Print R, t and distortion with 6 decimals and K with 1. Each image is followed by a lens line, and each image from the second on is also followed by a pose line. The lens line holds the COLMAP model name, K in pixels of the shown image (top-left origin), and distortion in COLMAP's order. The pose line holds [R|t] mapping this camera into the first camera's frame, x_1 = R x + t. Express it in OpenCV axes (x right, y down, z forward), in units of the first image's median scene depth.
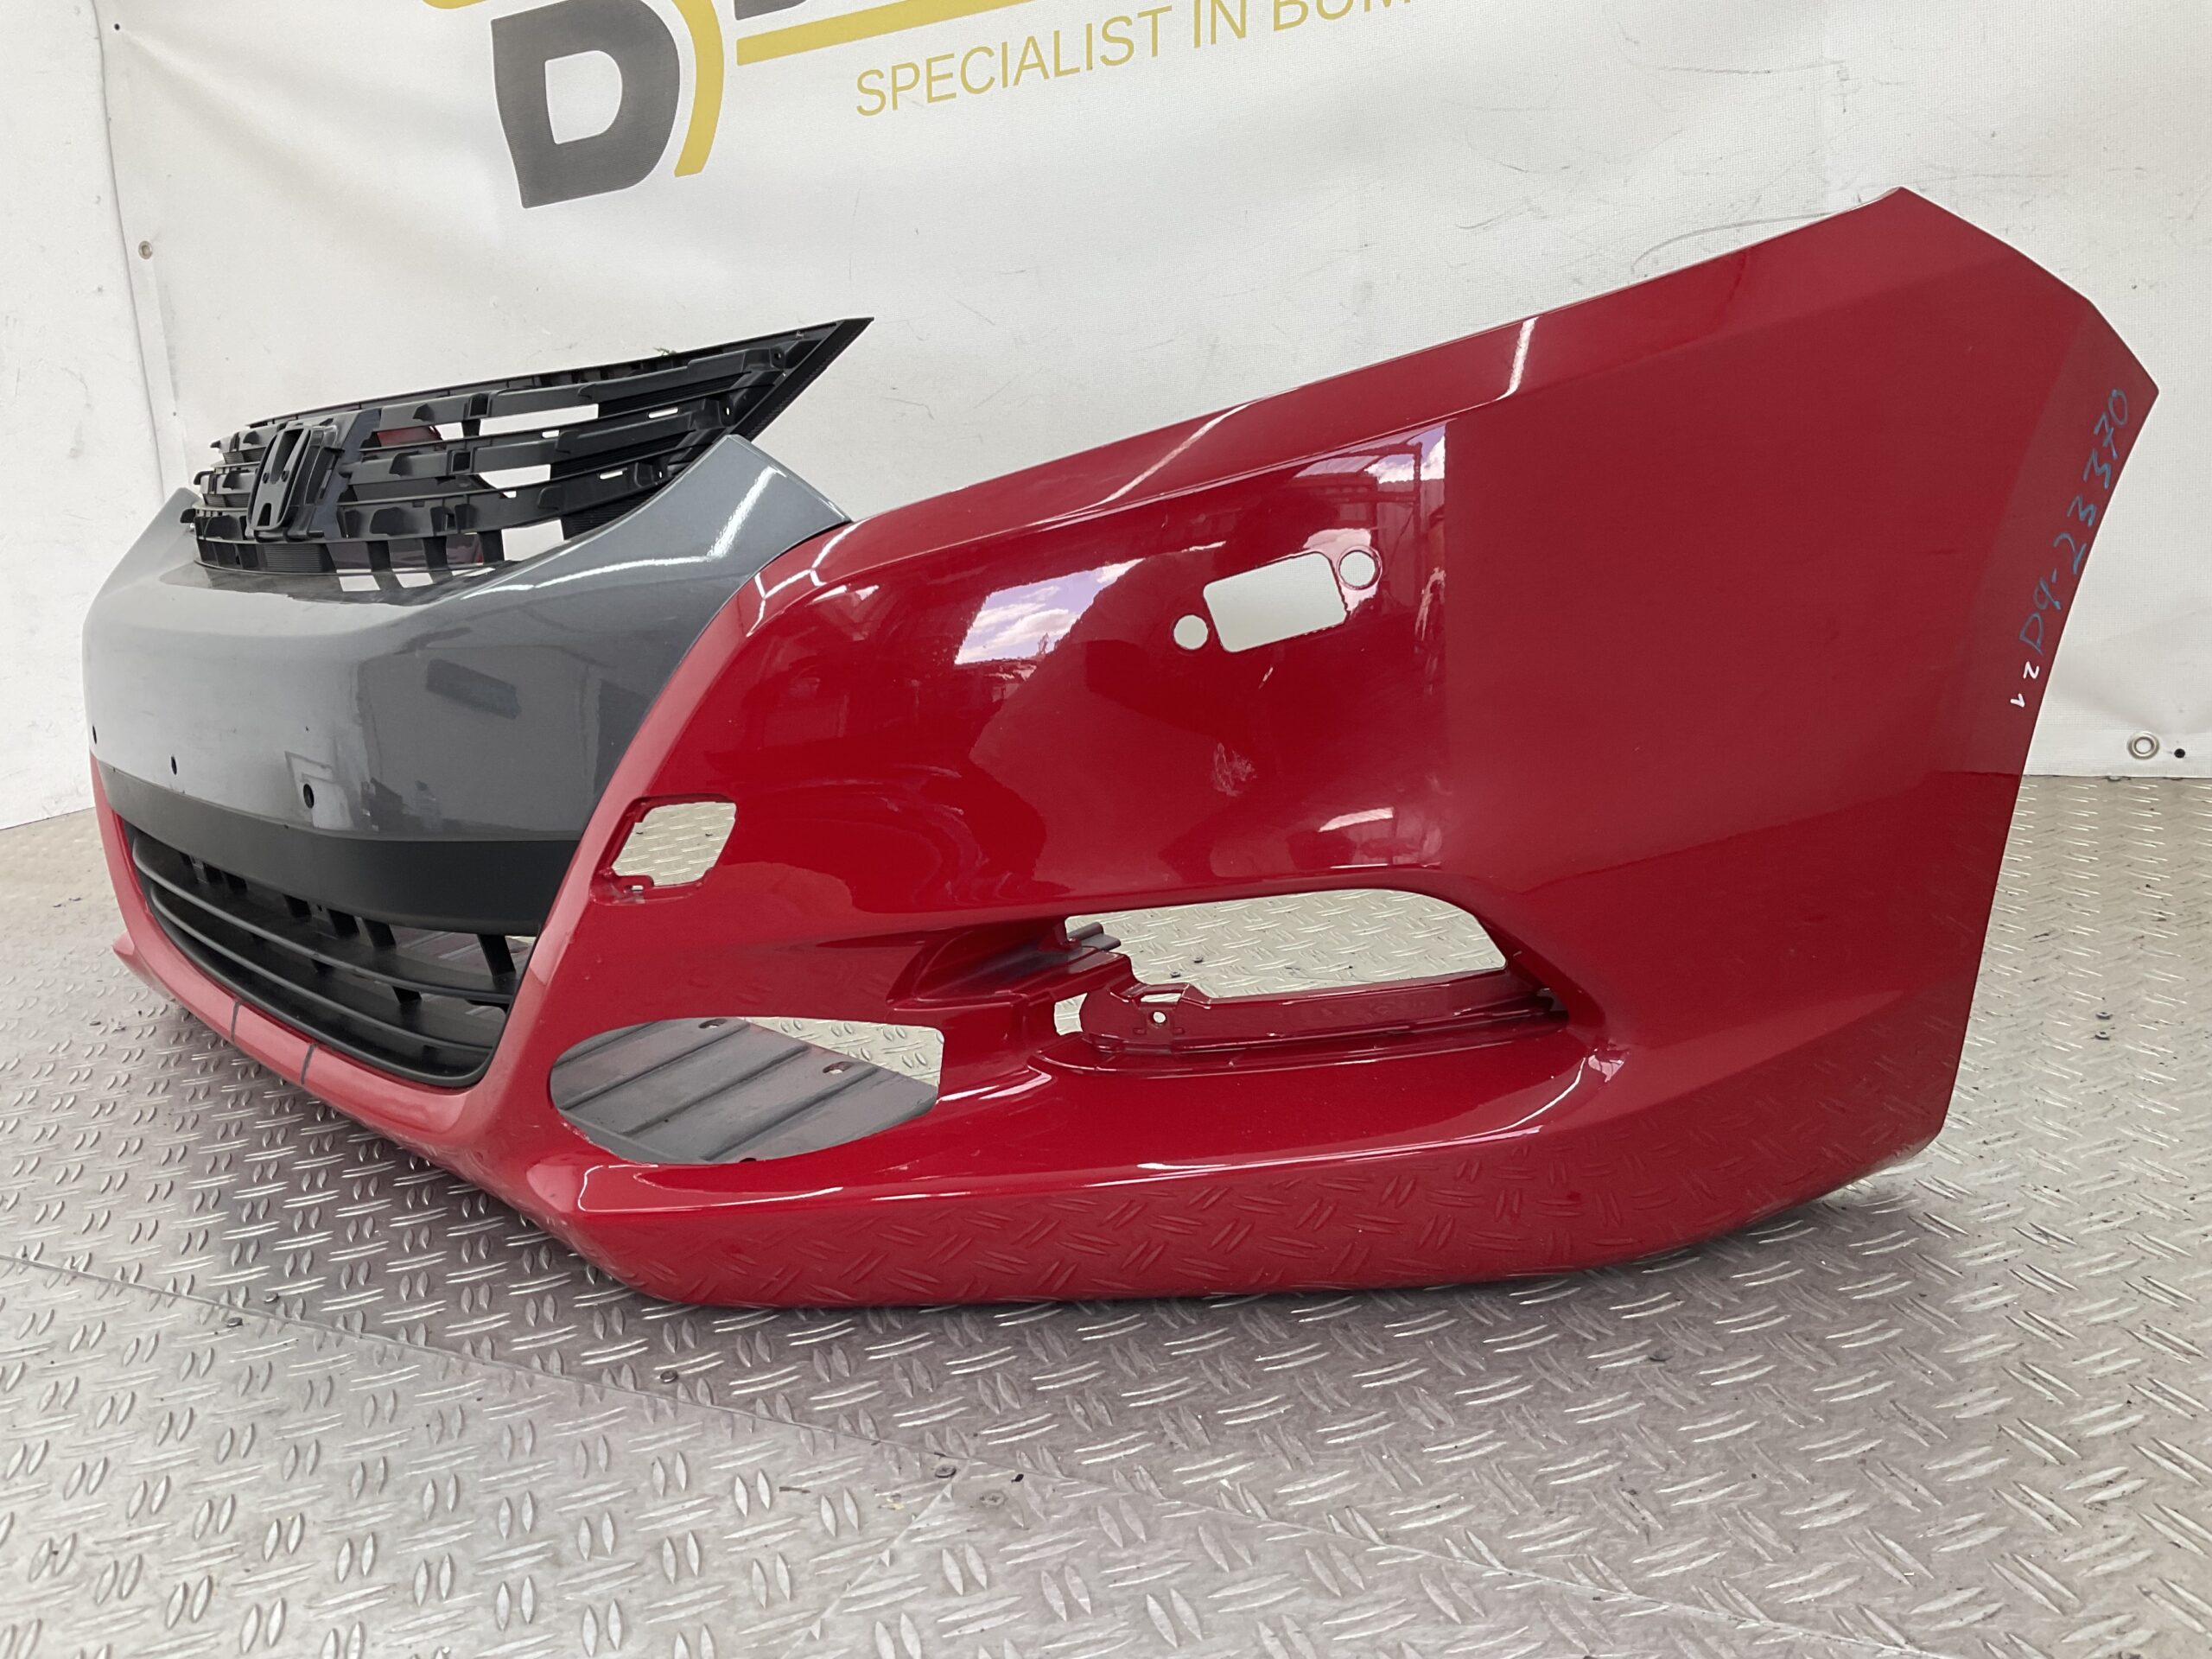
lens RADIAL K [[1813.2, 0, 1069.3], [0, 1813.2, 839.0], [0, 0, 1]] dist [0.117021, -0.259770]
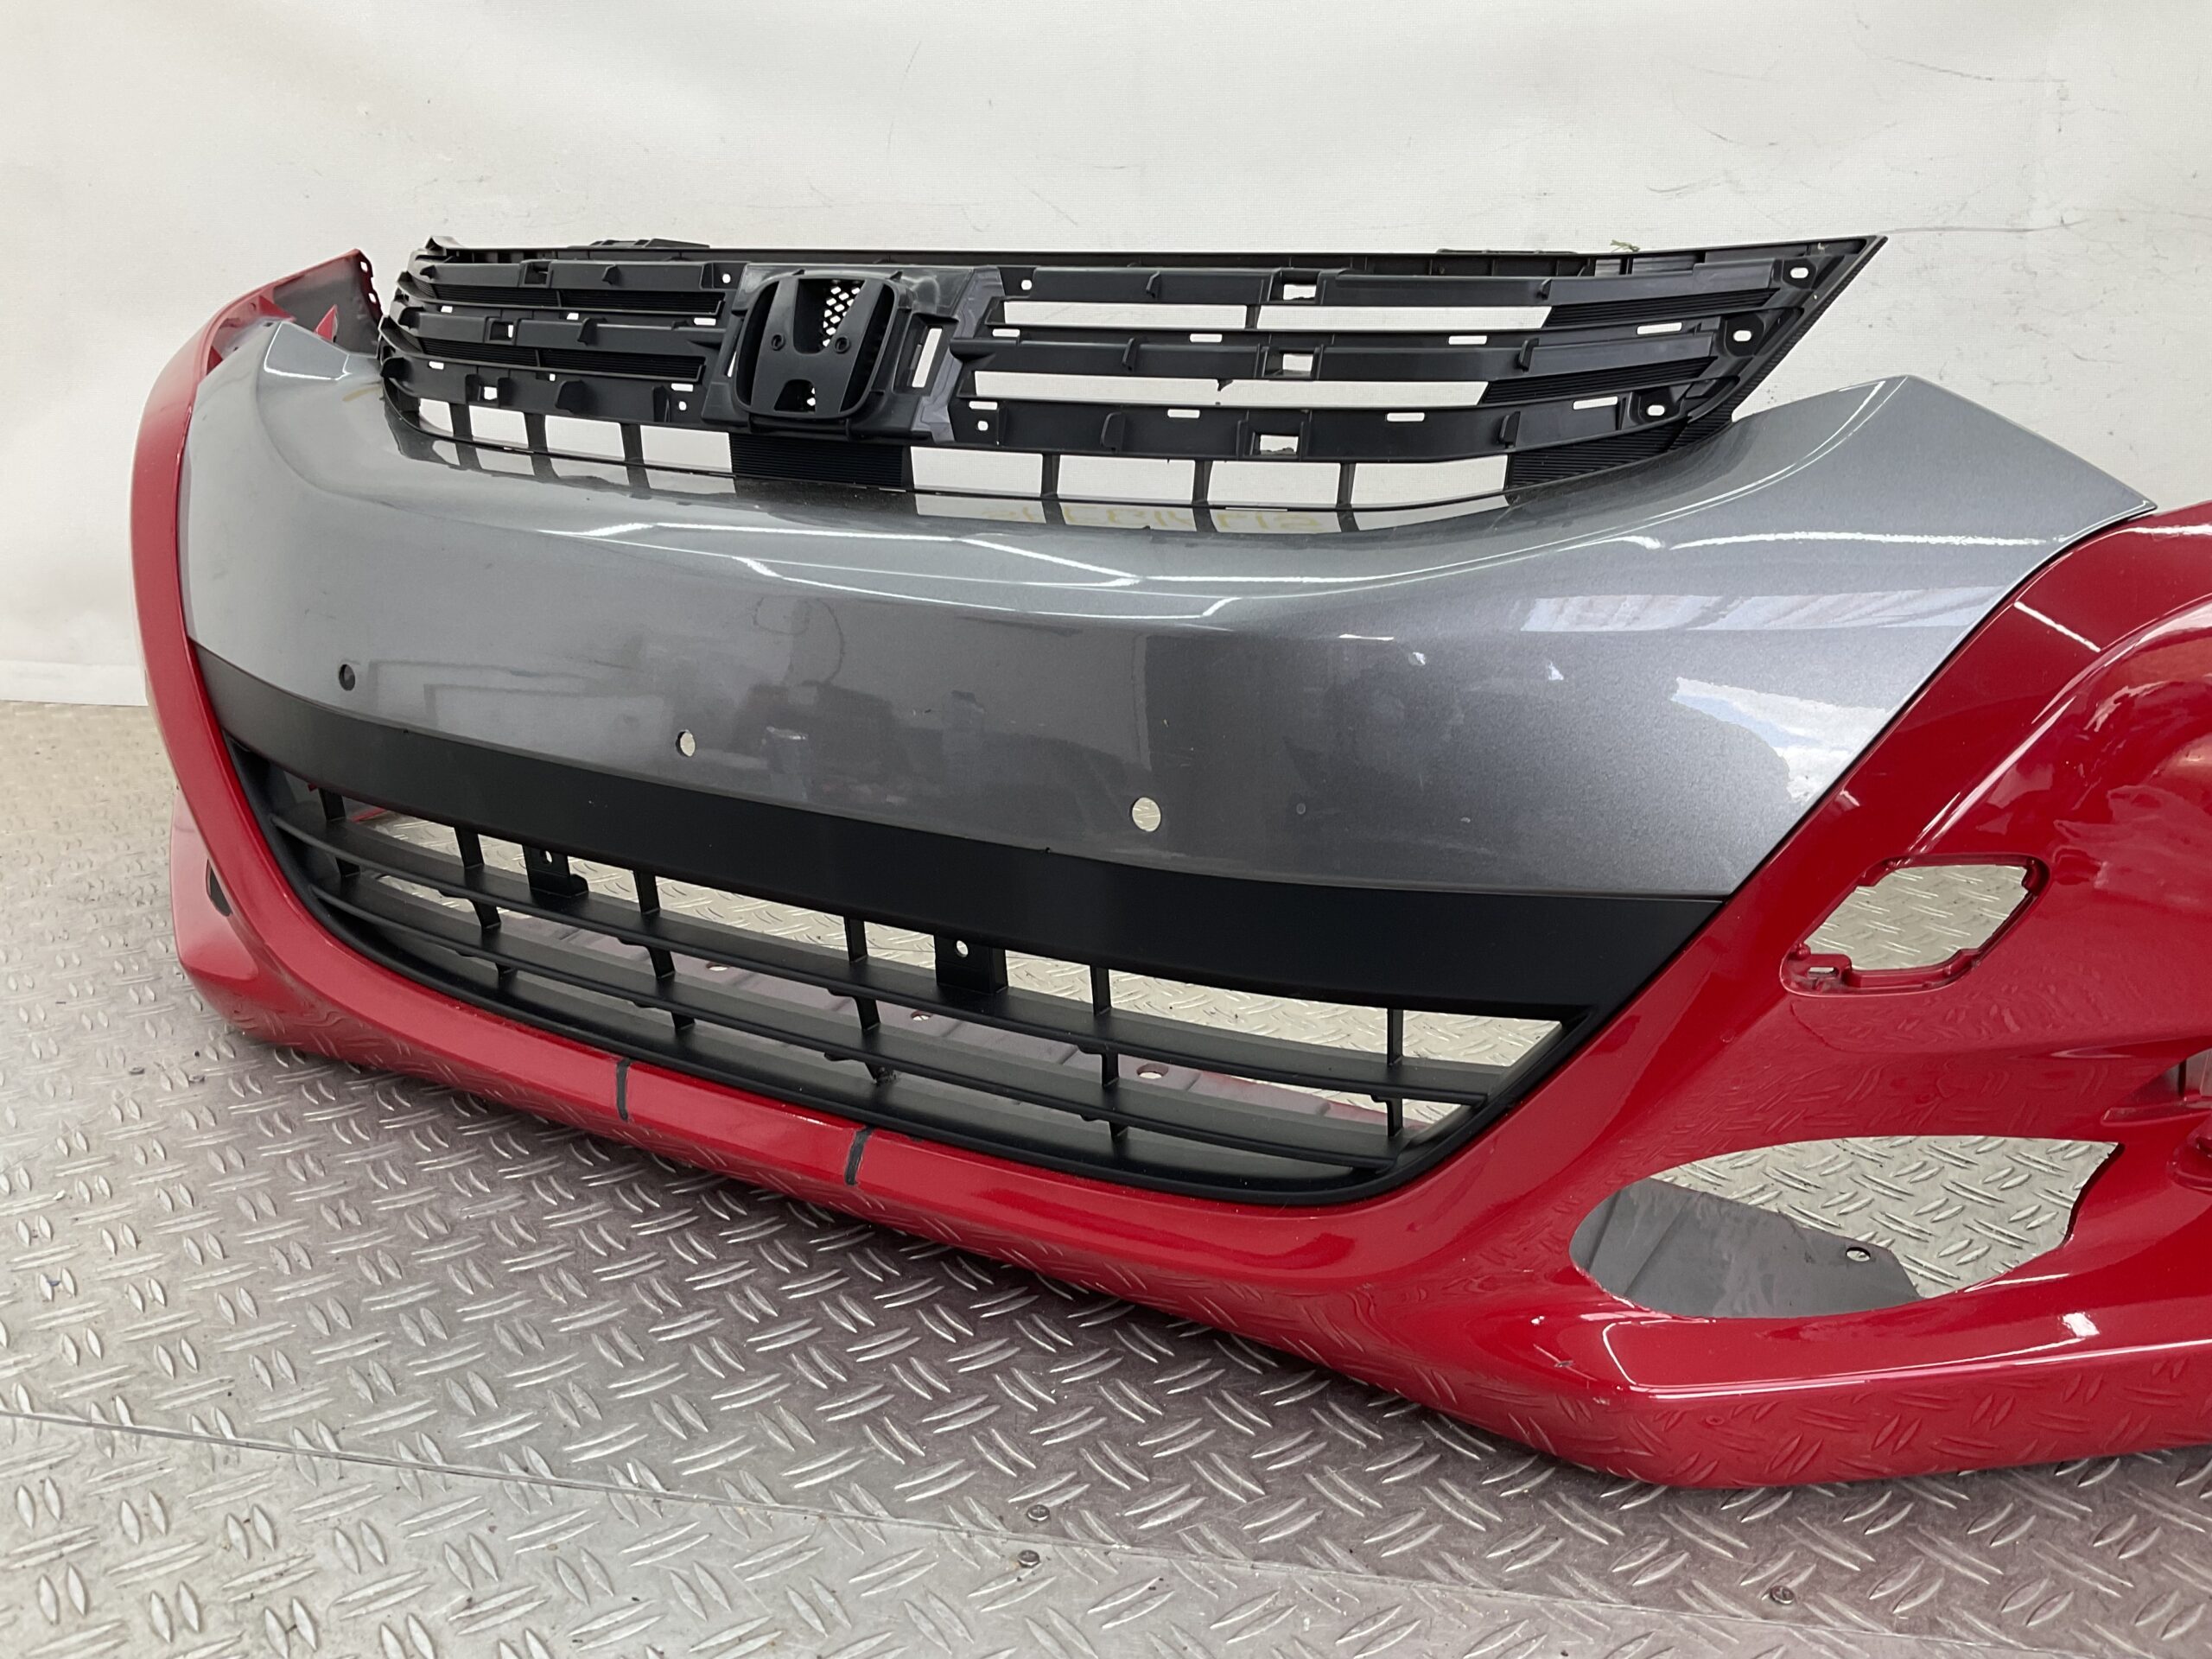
lens RADIAL K [[1879.6, 0, 1106.0], [0, 1879.6, 829.5], [0, 0, 1]] dist [0.095803, -0.202414]
pose [[0.944594, 0.025620, 0.327240, -0.331945], [-0.033513, 0.999267, 0.018502, -0.014807], [-0.326526, -0.028444, 0.944760, 0.153009]]
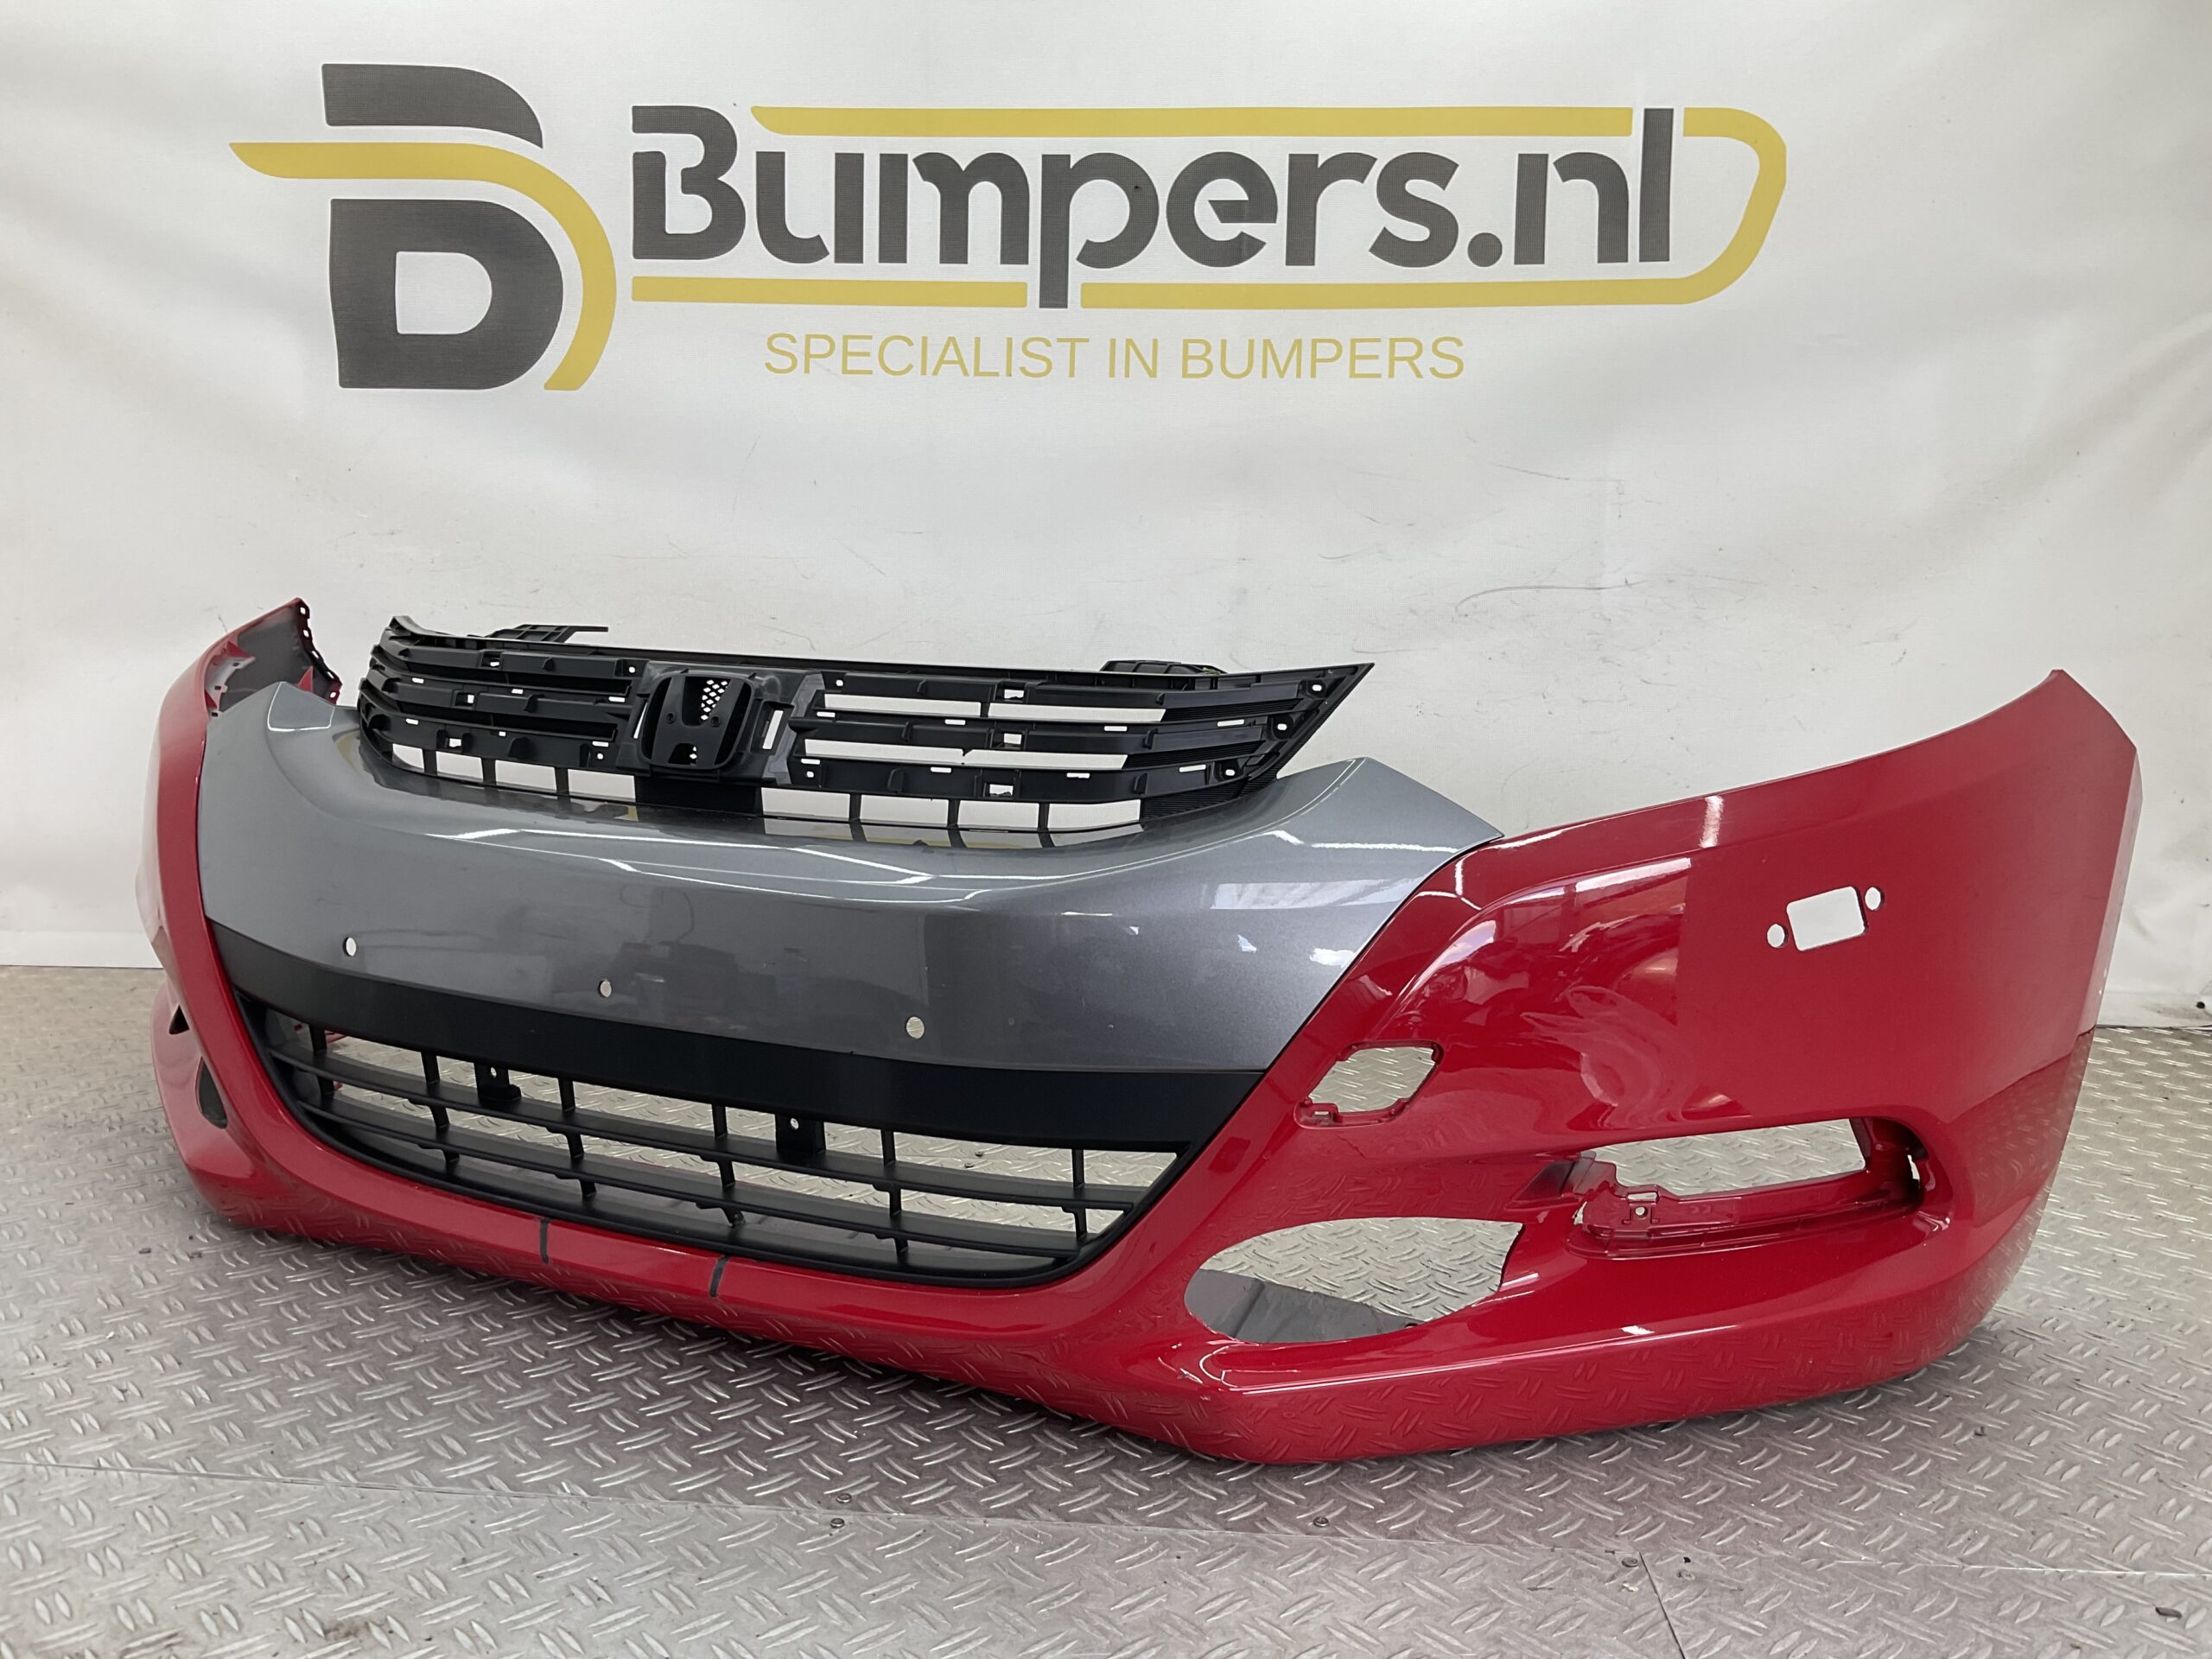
lens RADIAL K [[1844.4, 0, 1106.0], [0, 1844.4, 829.5], [0, 0, 1]] dist [0.136341, -0.310379]
pose [[0.910331, 0.060777, 0.409395, -0.387208], [-0.015786, 0.993538, -0.112394, -0.008823], [-0.413580, 0.095853, 0.905408, -0.046776]]
